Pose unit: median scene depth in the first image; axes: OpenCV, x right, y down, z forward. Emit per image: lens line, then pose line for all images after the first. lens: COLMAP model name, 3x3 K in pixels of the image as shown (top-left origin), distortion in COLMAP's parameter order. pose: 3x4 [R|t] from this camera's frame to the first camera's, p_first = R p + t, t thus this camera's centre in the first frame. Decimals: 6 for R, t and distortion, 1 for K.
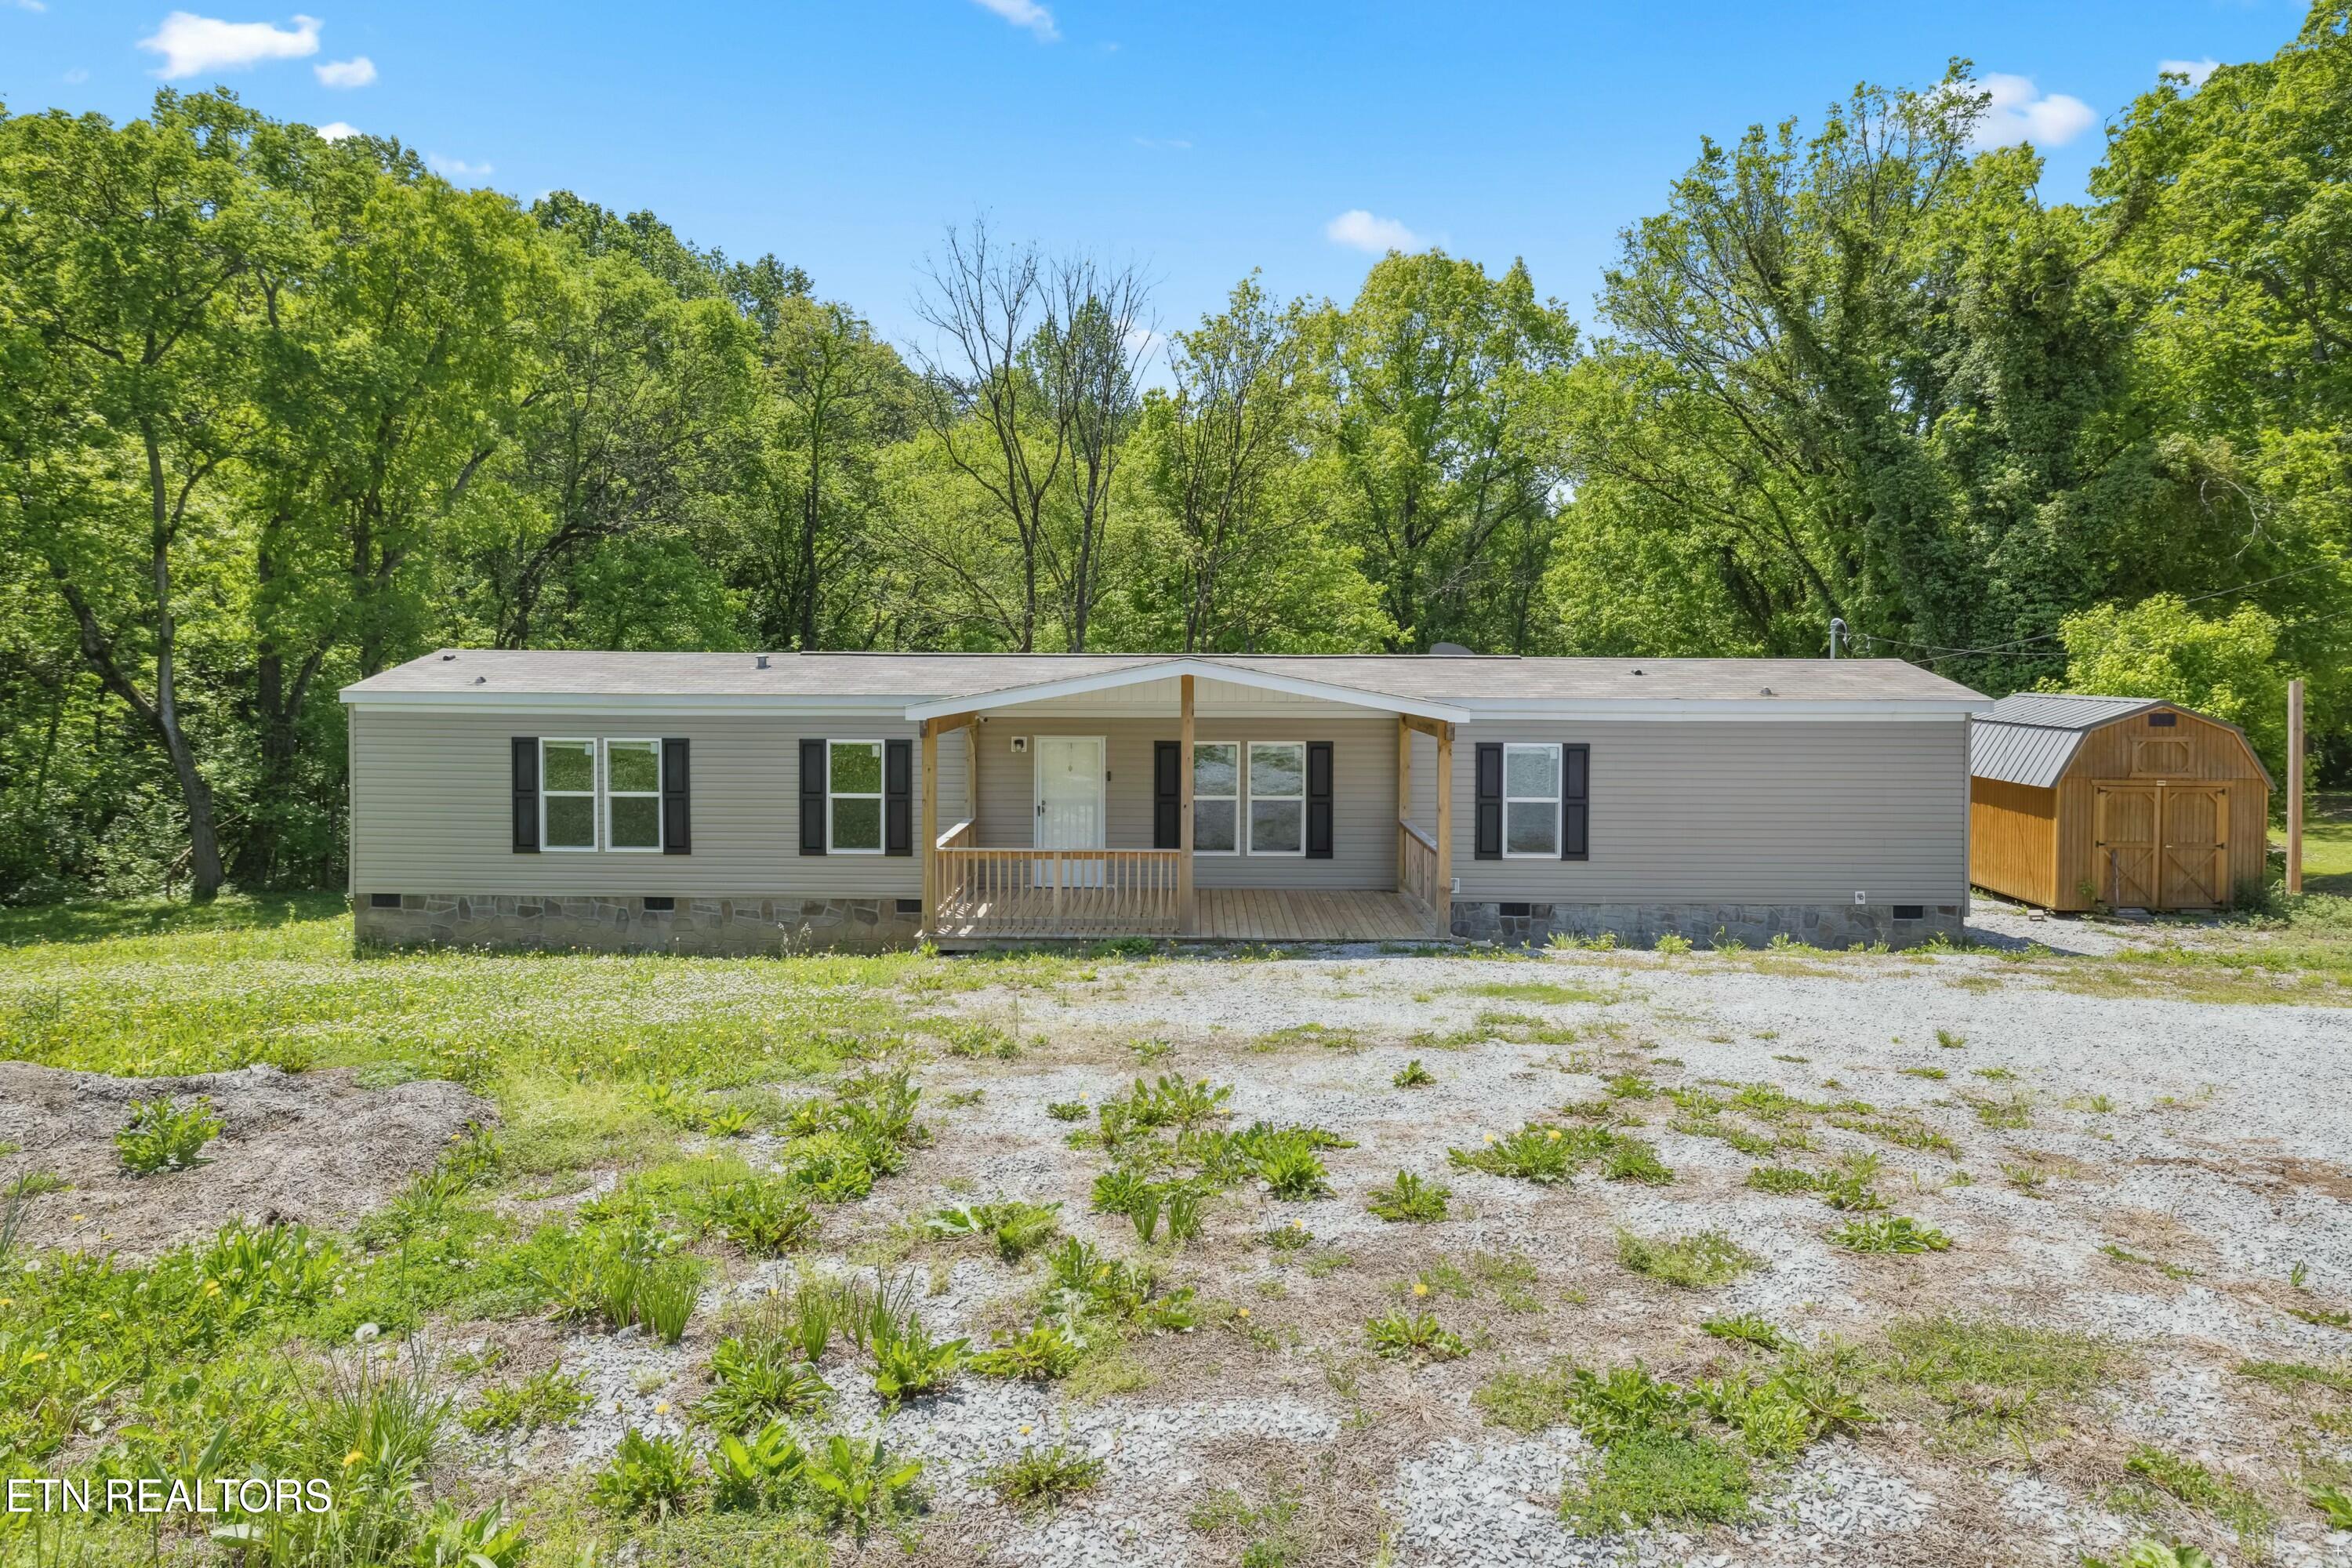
lens RADIAL K [[1348.5, 0, 1172.3], [0, 1348.5, 720.9], [0, 0, 1]] dist [-0.000306, -0.000181]
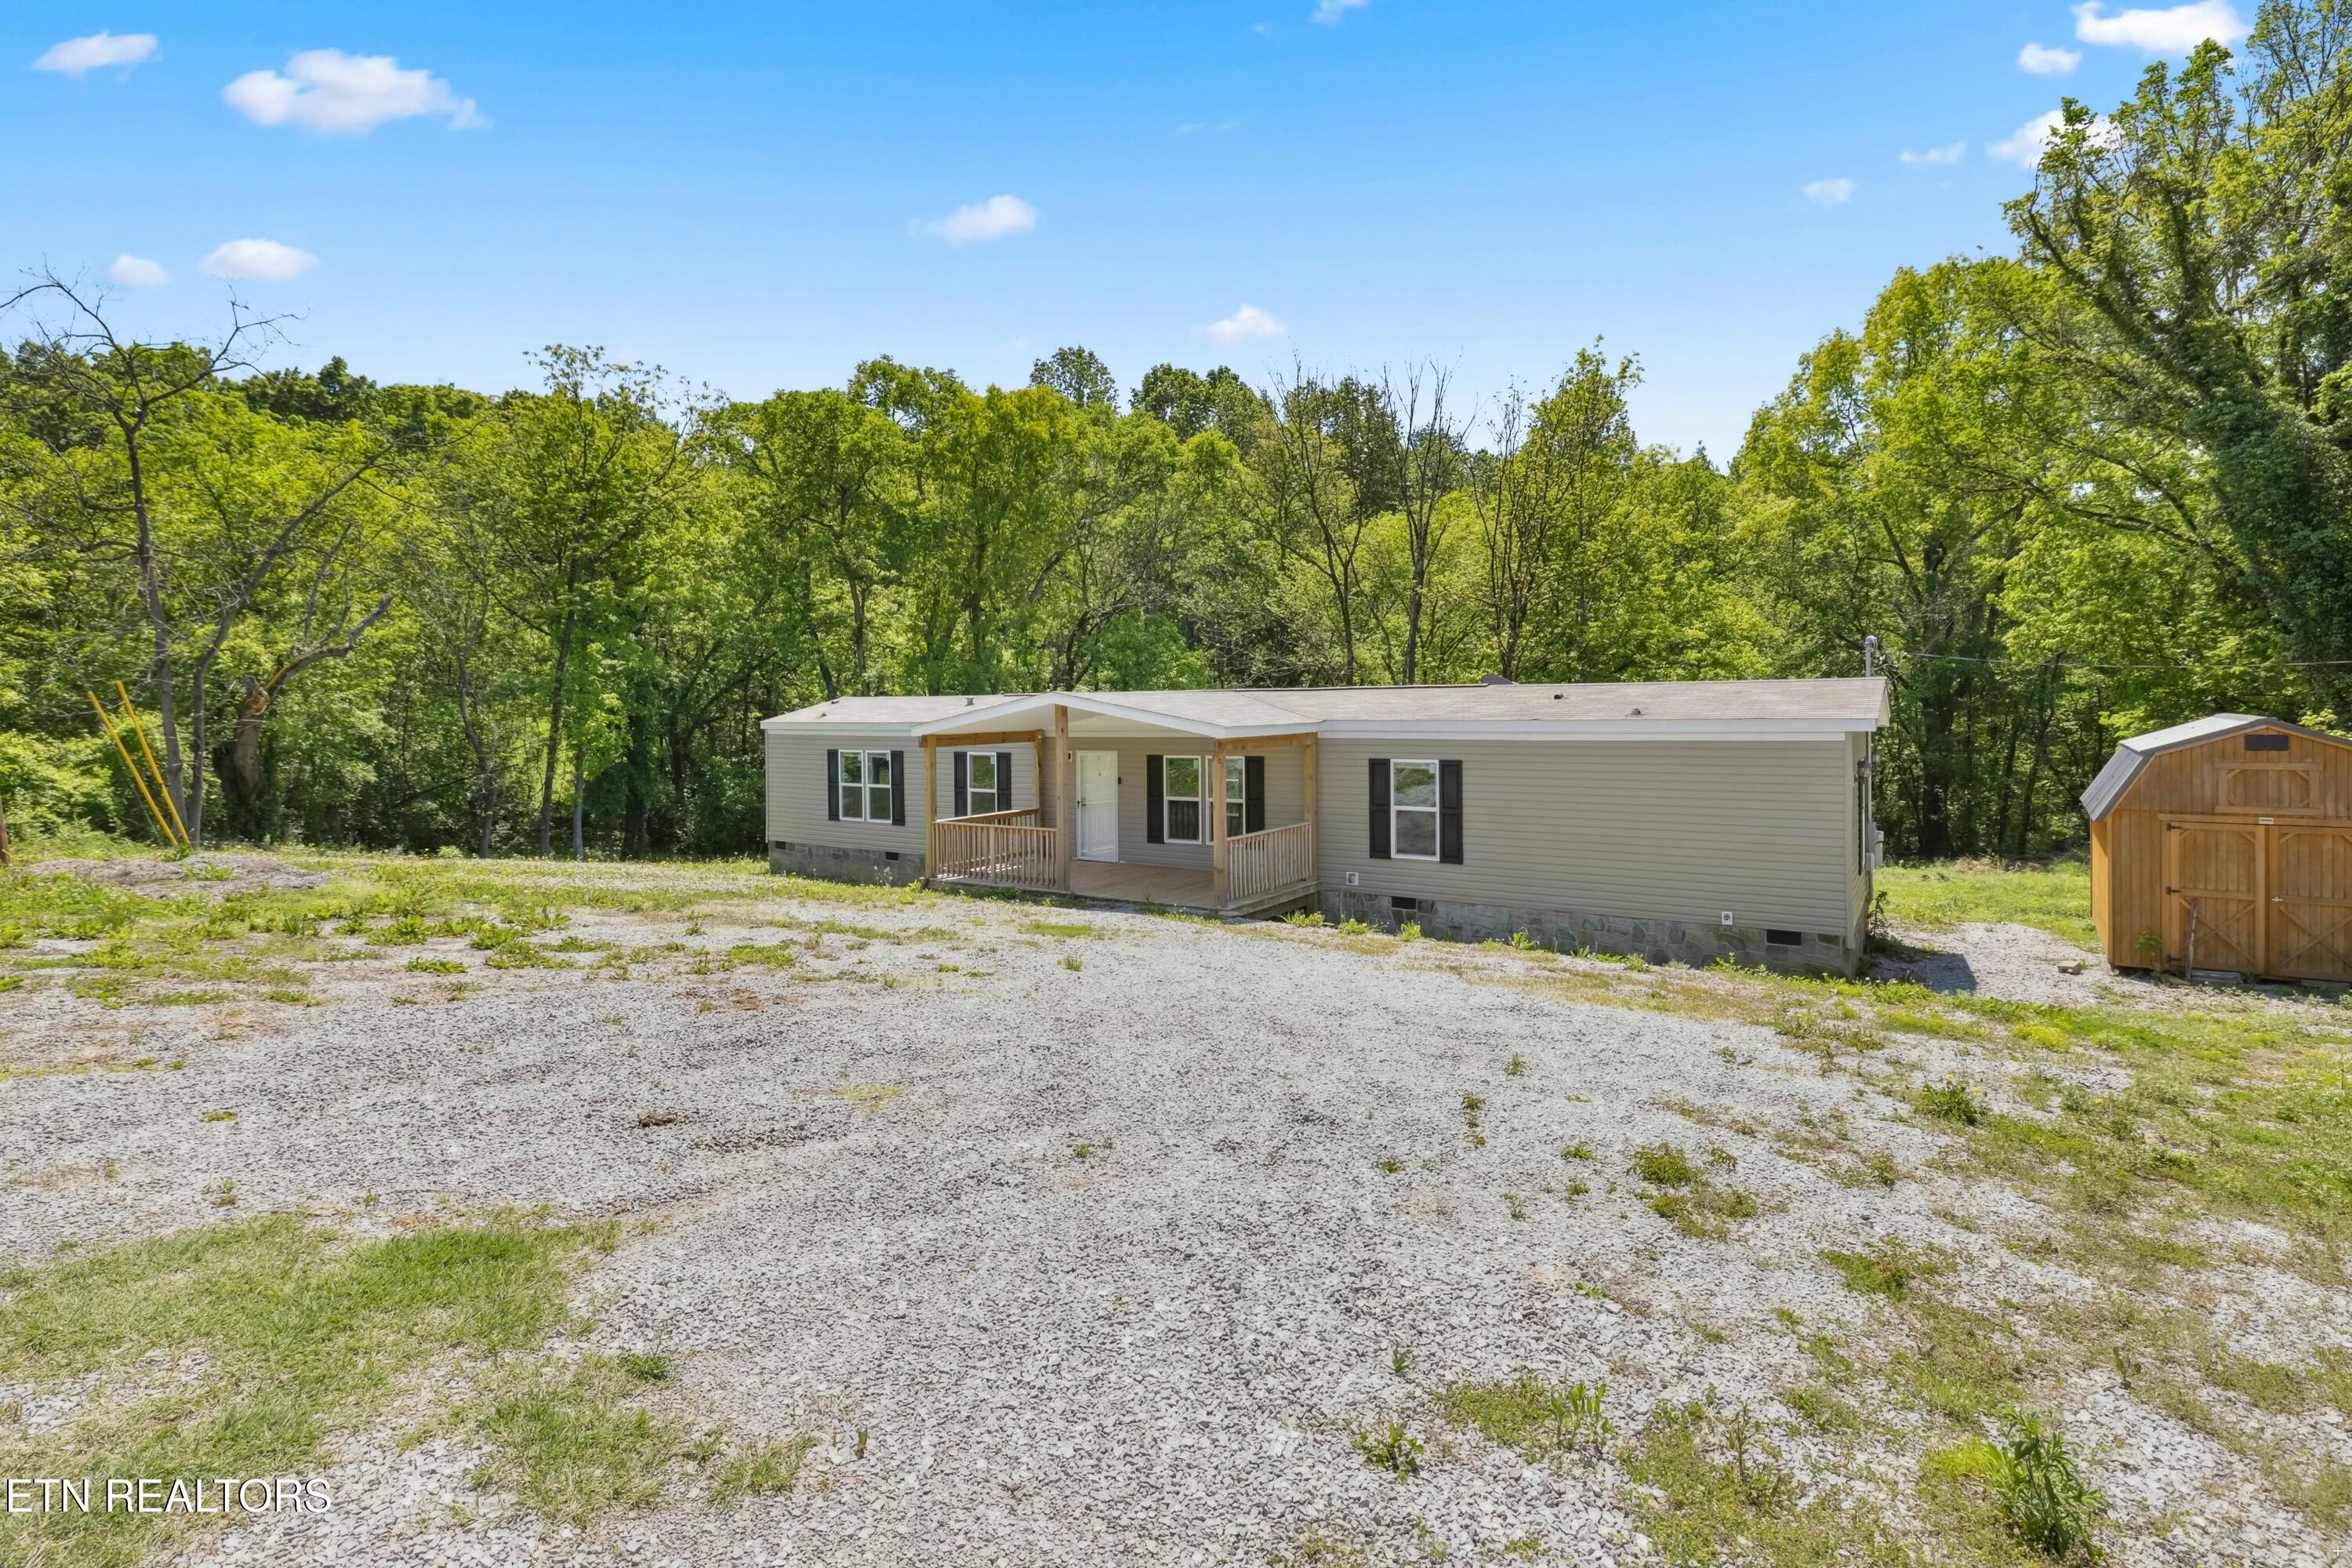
lens RADIAL K [[1157.6, 0, 1185.5], [0, 1157.6, 752.2], [0, 0, 1]] dist [0.001399, 0.000610]
pose [[0.833010, 0.007232, -0.553211, 0.649769], [-0.007483, 0.999970, 0.001805, 0.009562], [0.553208, 0.002636, 0.833039, 0.064518]]
